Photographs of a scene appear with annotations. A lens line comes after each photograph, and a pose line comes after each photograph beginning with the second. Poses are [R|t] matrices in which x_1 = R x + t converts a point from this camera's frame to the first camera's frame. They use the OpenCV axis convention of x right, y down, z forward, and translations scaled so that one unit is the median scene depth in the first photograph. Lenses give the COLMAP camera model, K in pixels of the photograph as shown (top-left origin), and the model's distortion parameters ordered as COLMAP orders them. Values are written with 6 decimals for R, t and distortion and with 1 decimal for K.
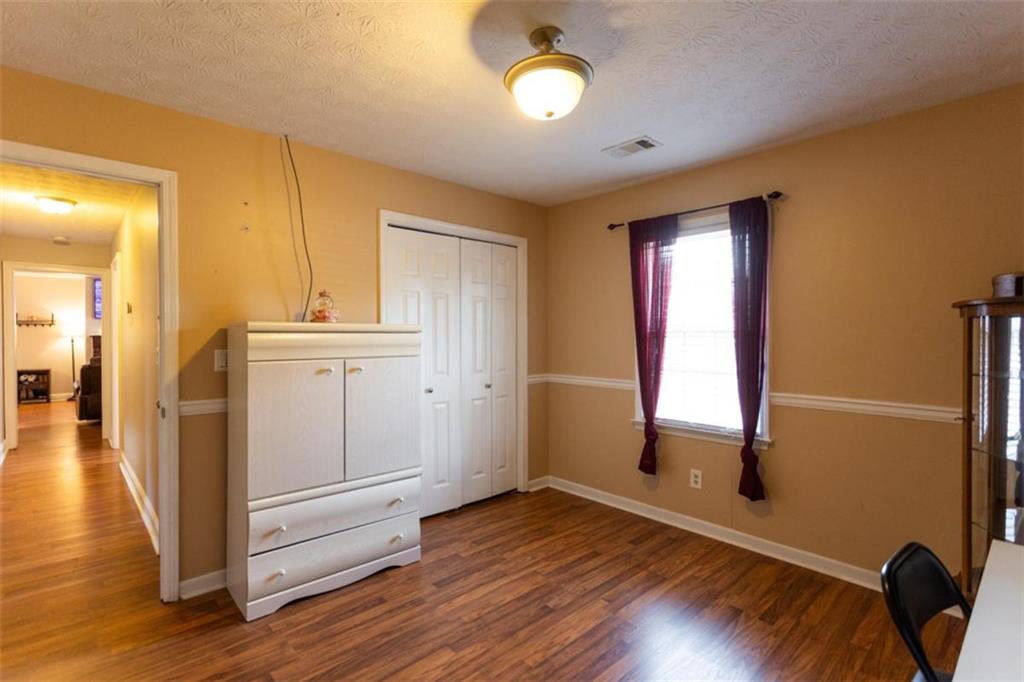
lens RADIAL K [[486.5, 0, 508.4], [0, 486.5, 339.9], [0, 0, 1]] dist [0.001895, 0.001171]
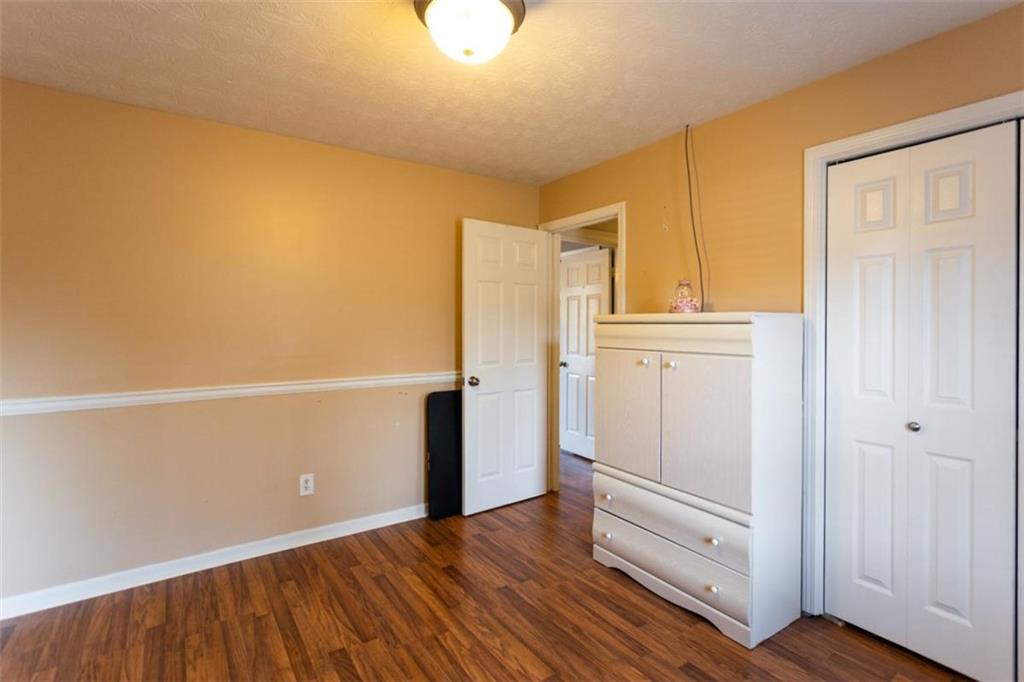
lens RADIAL K [[486.5, 0, 510.3], [0, 486.5, 330.9], [0, 0, 1]] dist [0.001895, 0.001171]
pose [[-0.149982, 0.007142, -0.988663, 0.644143], [-0.015329, 0.999837, 0.009549, -0.005728], [0.988570, 0.016588, -0.149848, 0.878136]]
